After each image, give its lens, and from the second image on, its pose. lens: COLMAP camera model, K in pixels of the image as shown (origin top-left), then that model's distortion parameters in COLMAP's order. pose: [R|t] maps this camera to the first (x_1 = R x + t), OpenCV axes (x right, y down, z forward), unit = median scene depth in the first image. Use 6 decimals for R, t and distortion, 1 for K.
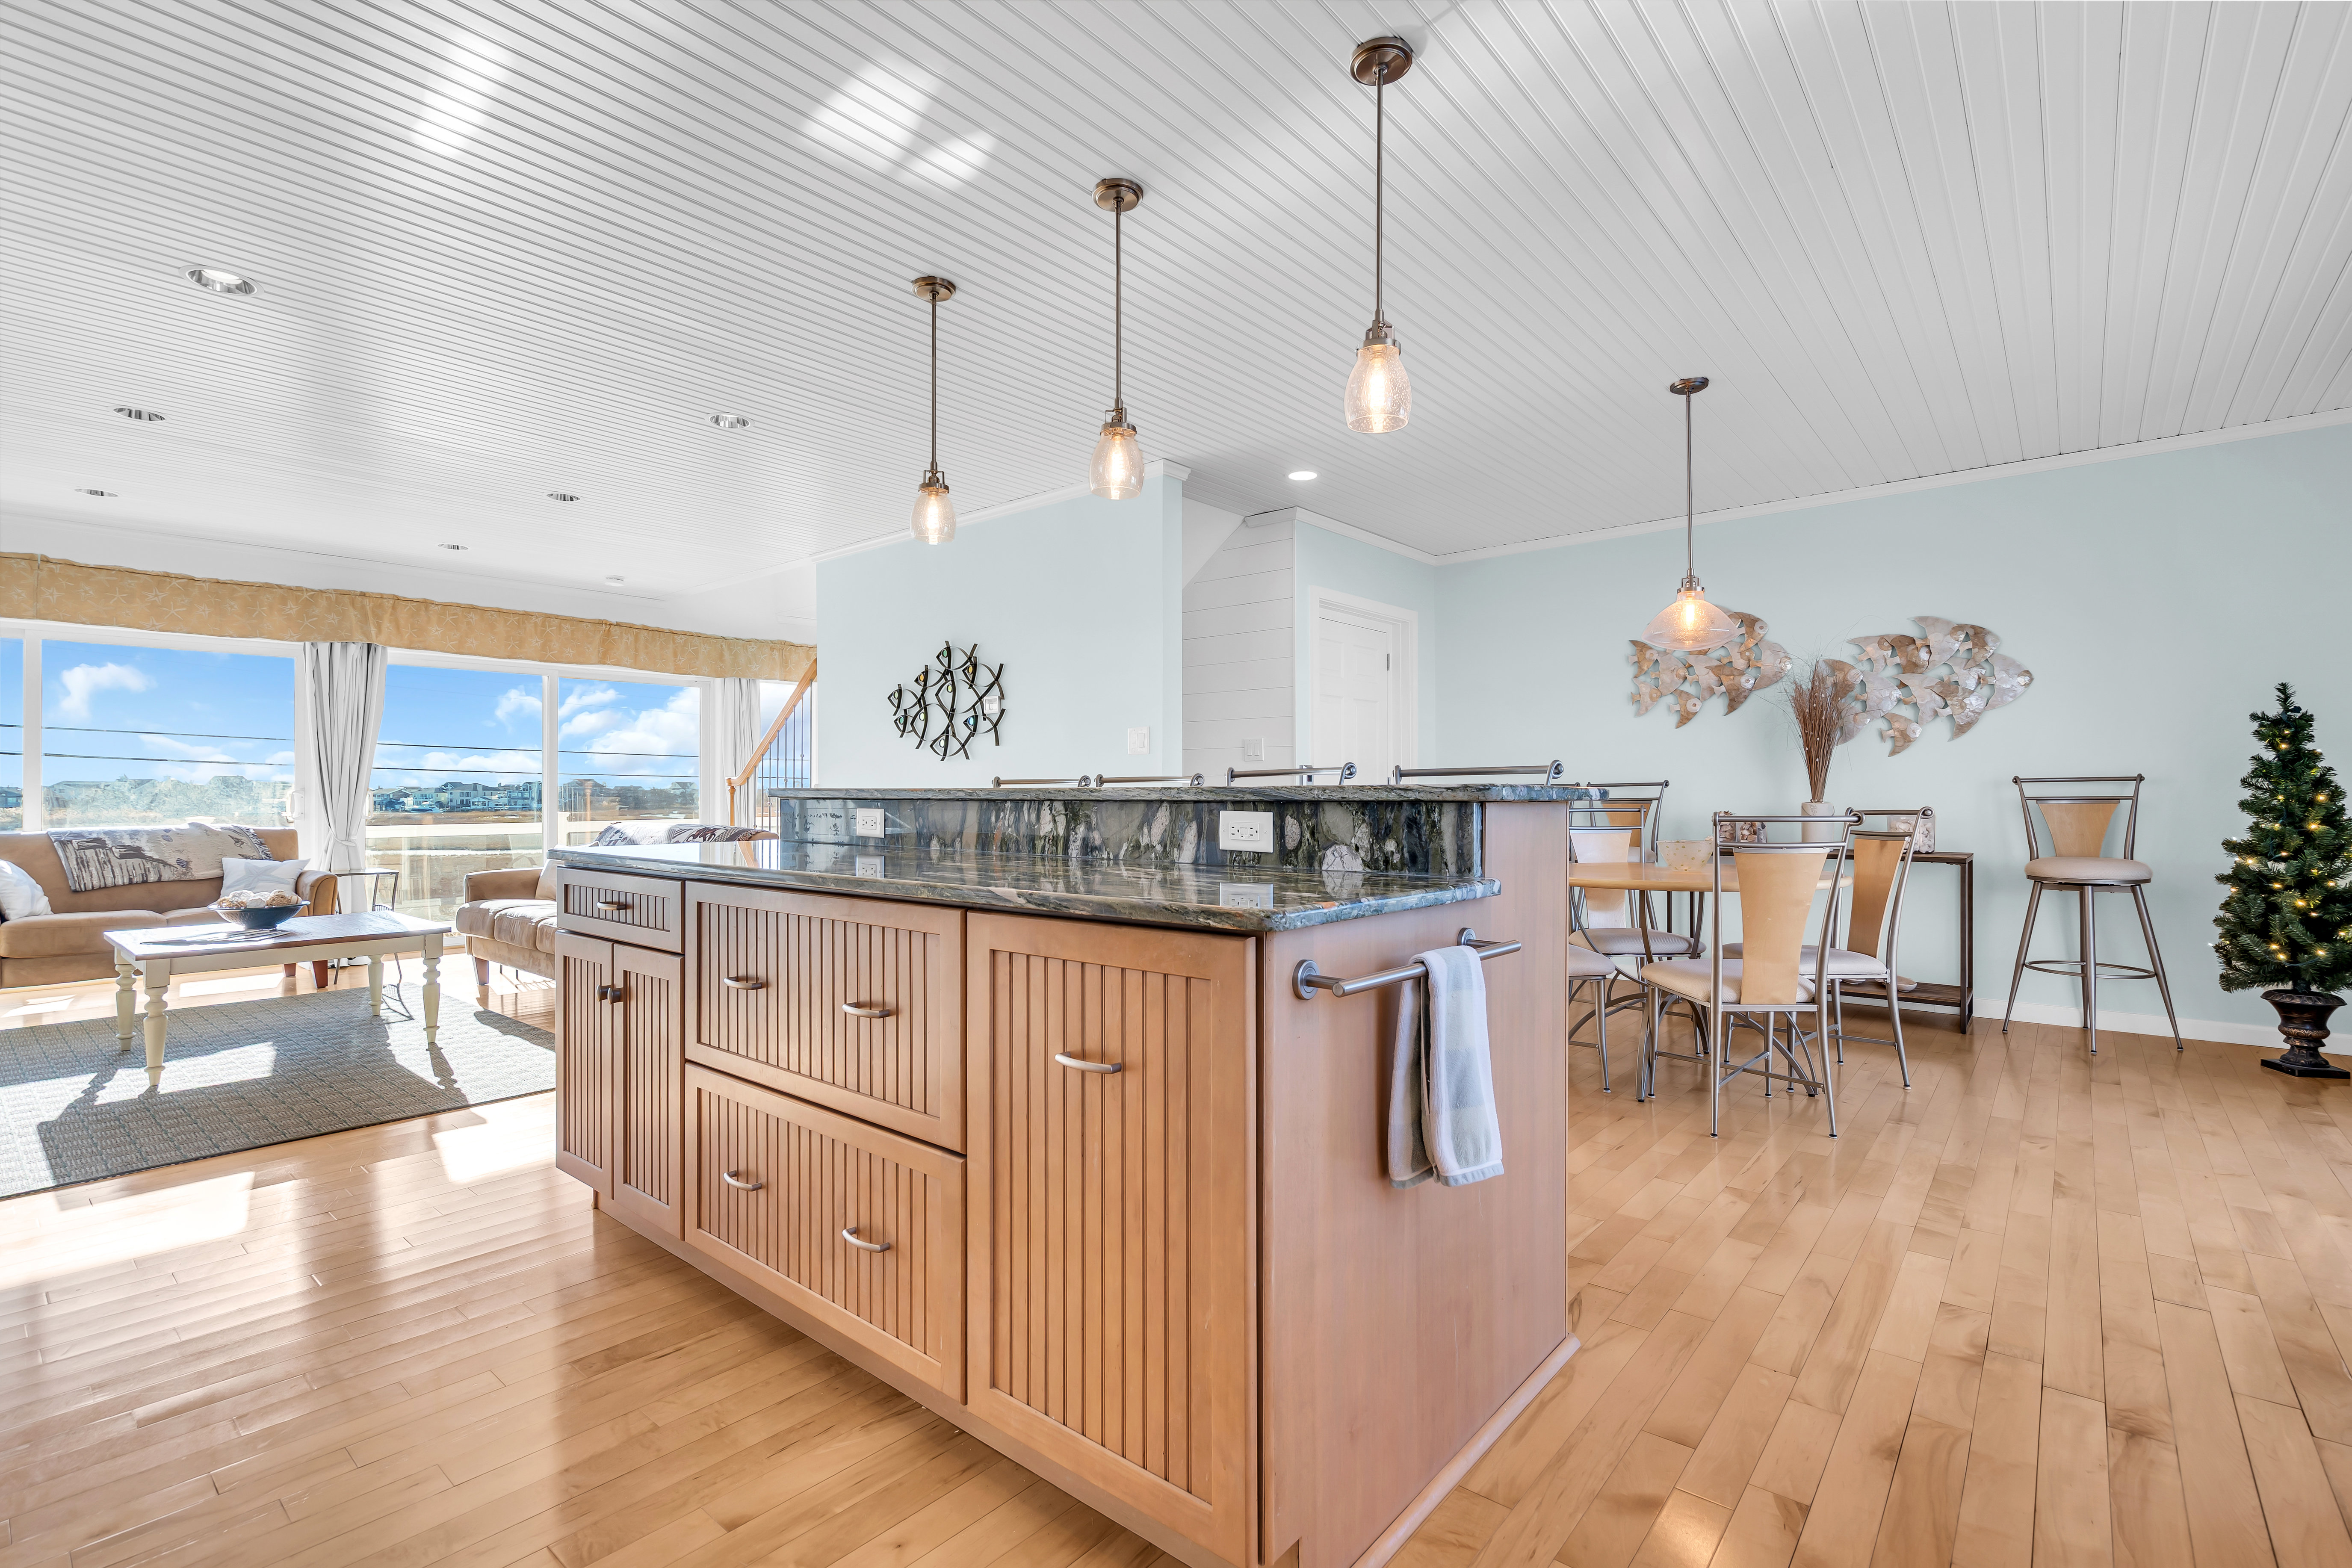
lens RADIAL K [[1064.0, 0, 1169.5], [0, 1064.0, 790.1], [0, 0, 1]] dist [0.000237, -0.000761]
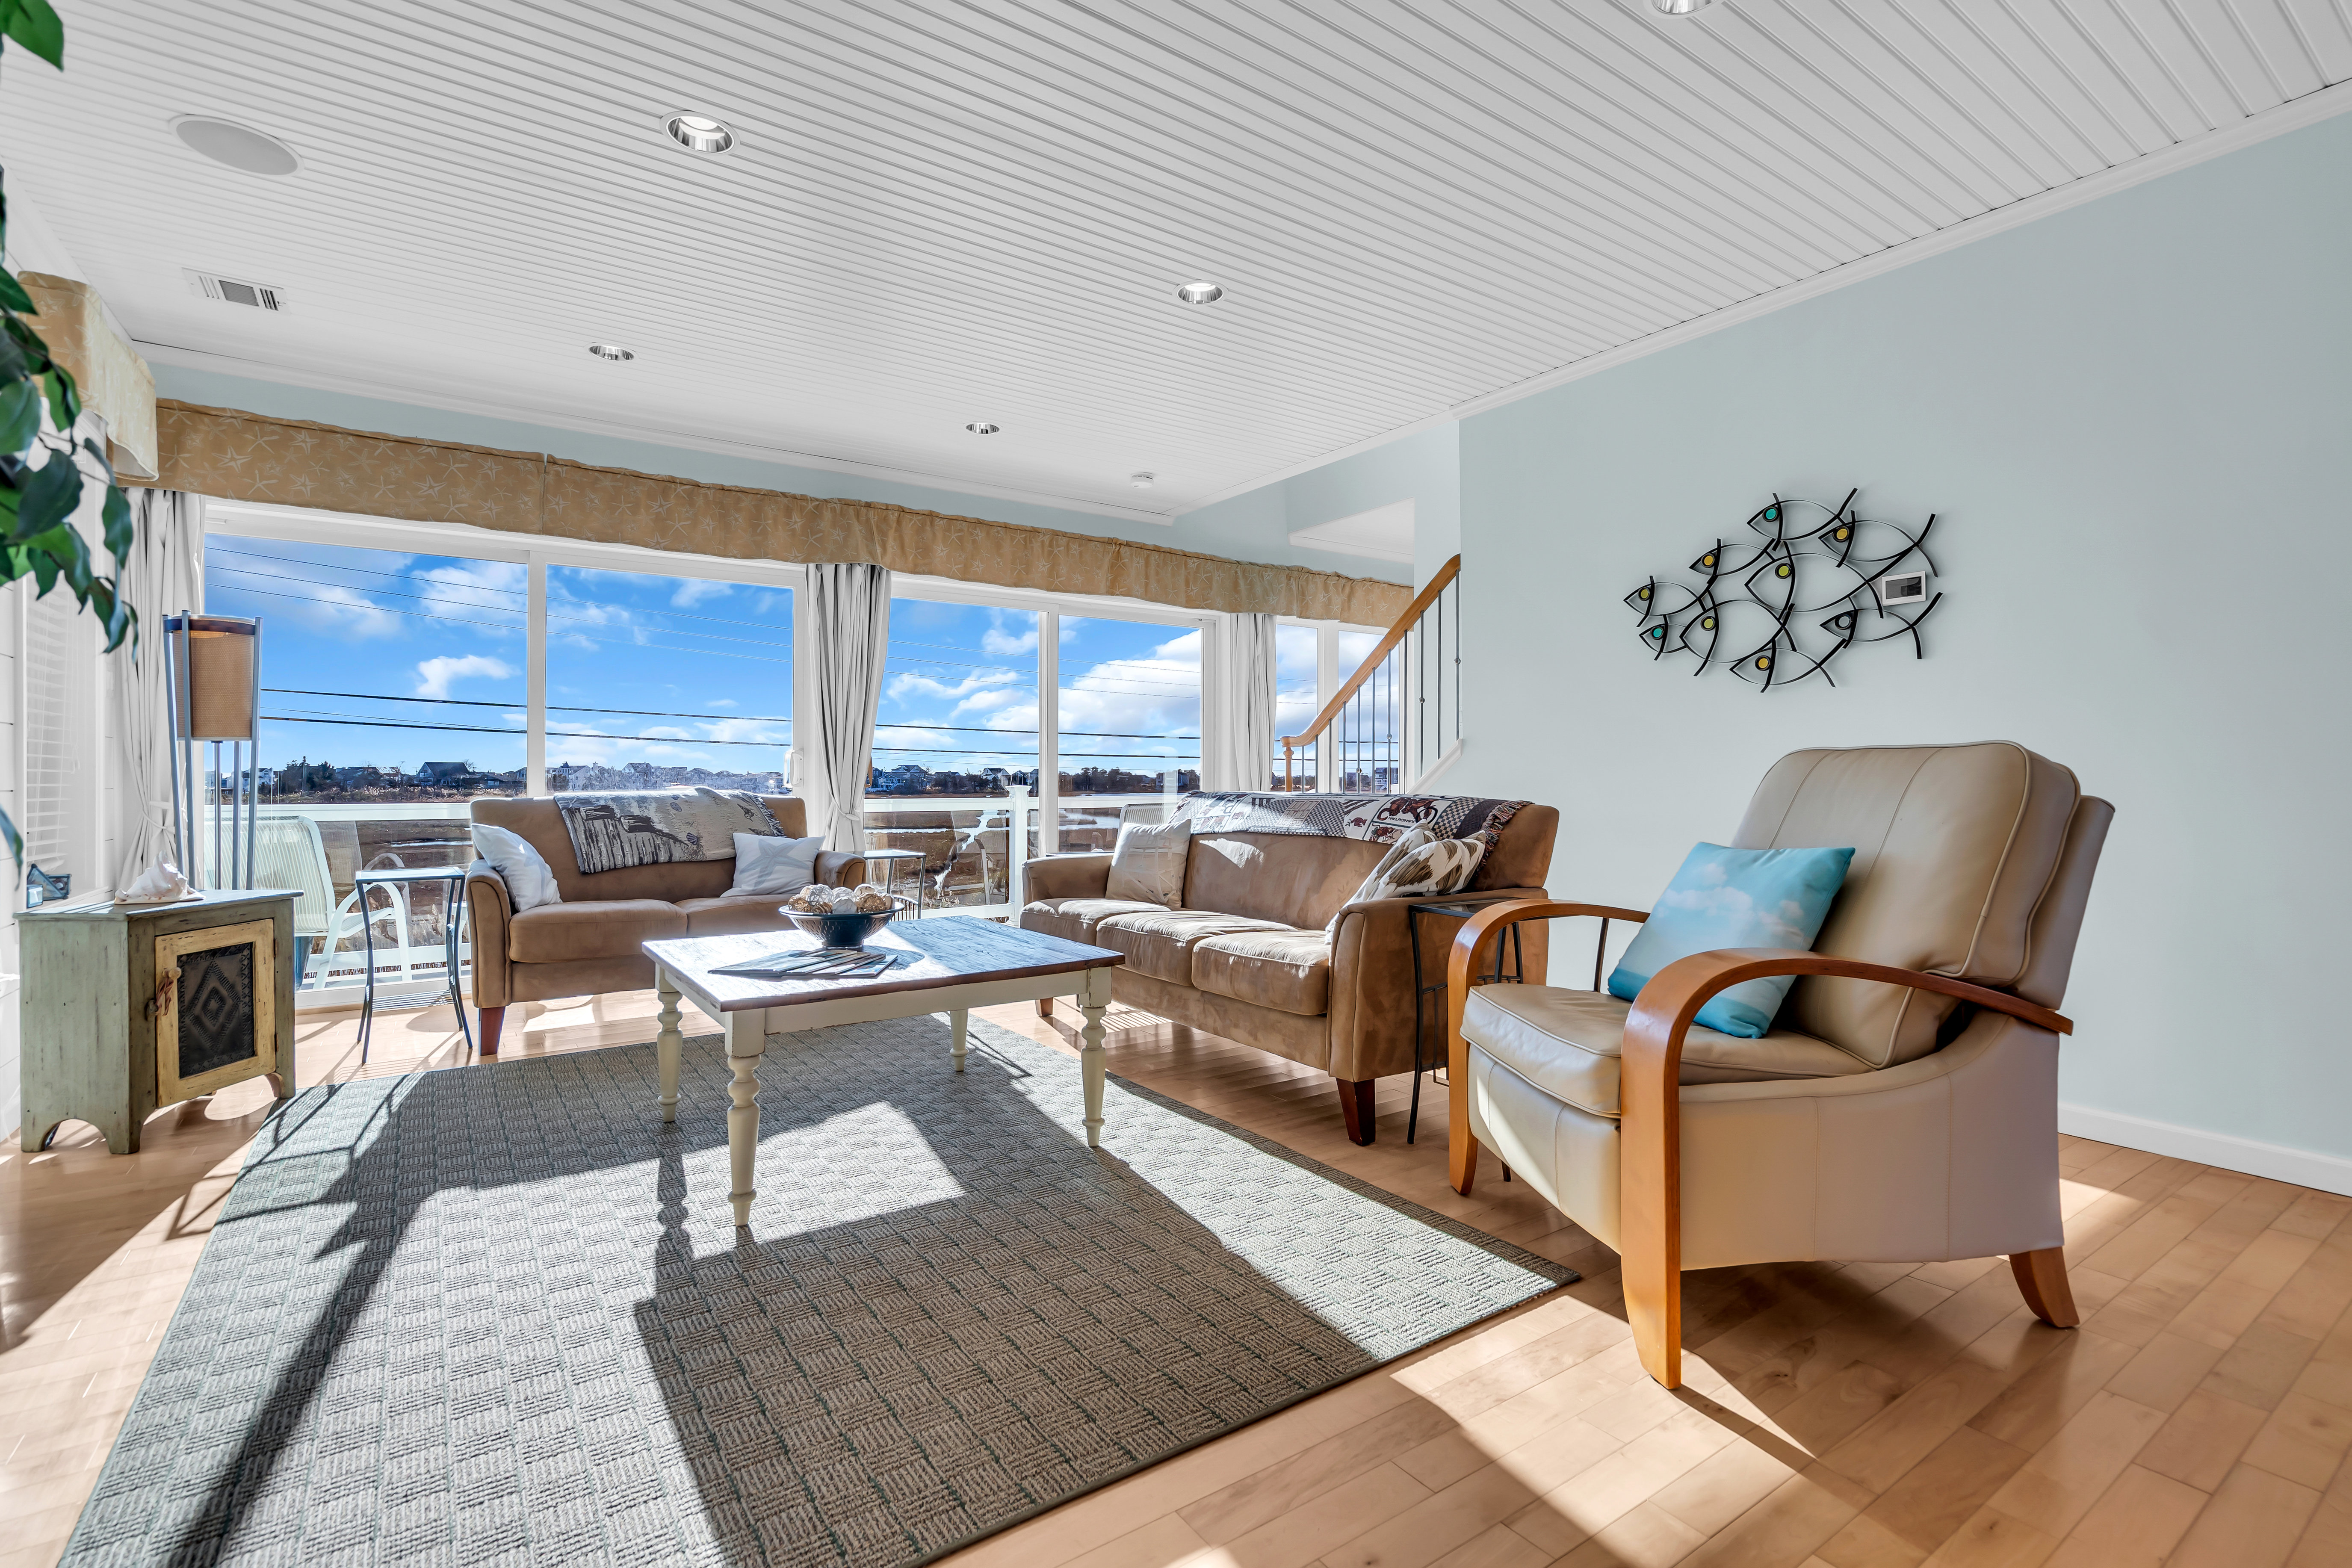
lens RADIAL K [[1078.2, 0, 1170.6], [0, 1078.2, 773.6], [0, 0, 1]] dist [-0.001211, 0.000604]
pose [[0.966171, 0.002537, -0.257891, -0.367542], [-0.003198, 0.999993, -0.002142, 0.020163], [0.257883, 0.002894, 0.966172, 0.310729]]
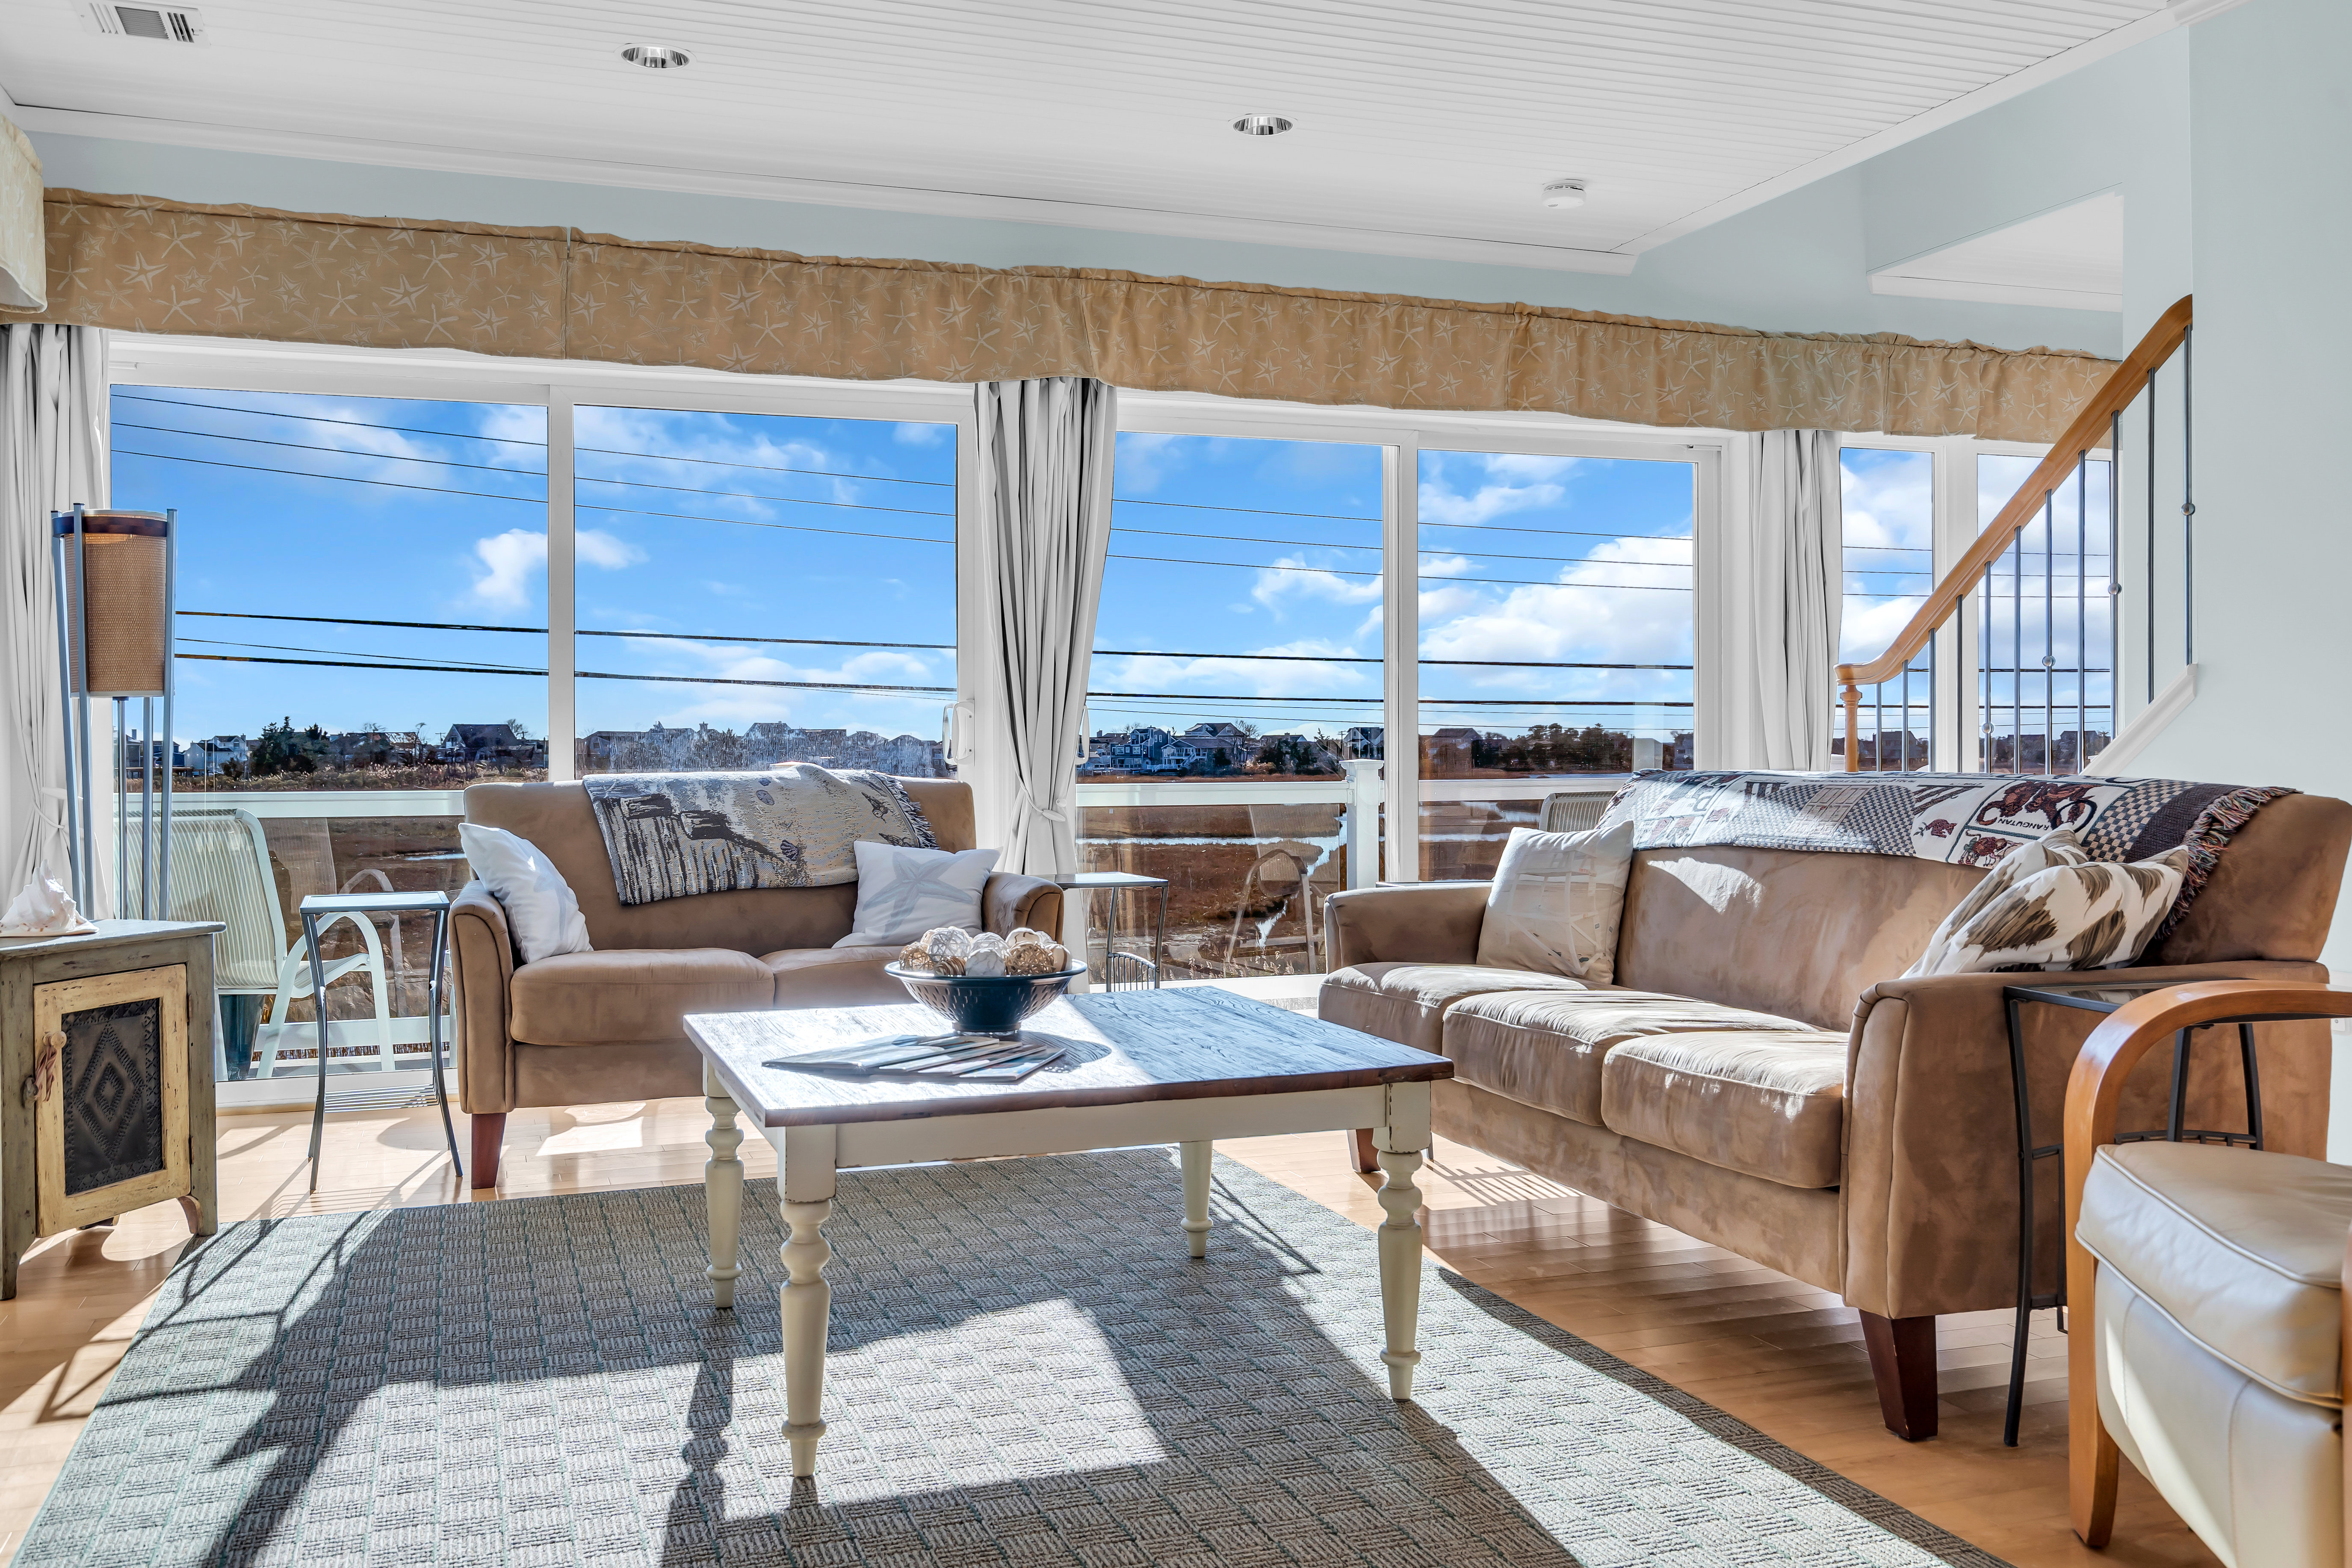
lens RADIAL K [[1992.1, 0, 1173.4], [0, 1992.1, 752.0], [0, 0, 1]] dist [0.007985, -0.008713]
pose [[0.866982, 0.000415, -0.498339, -0.325617], [0.002399, 0.999985, 0.005008, 0.019951], [0.498333, -0.005537, 0.866968, 0.305088]]
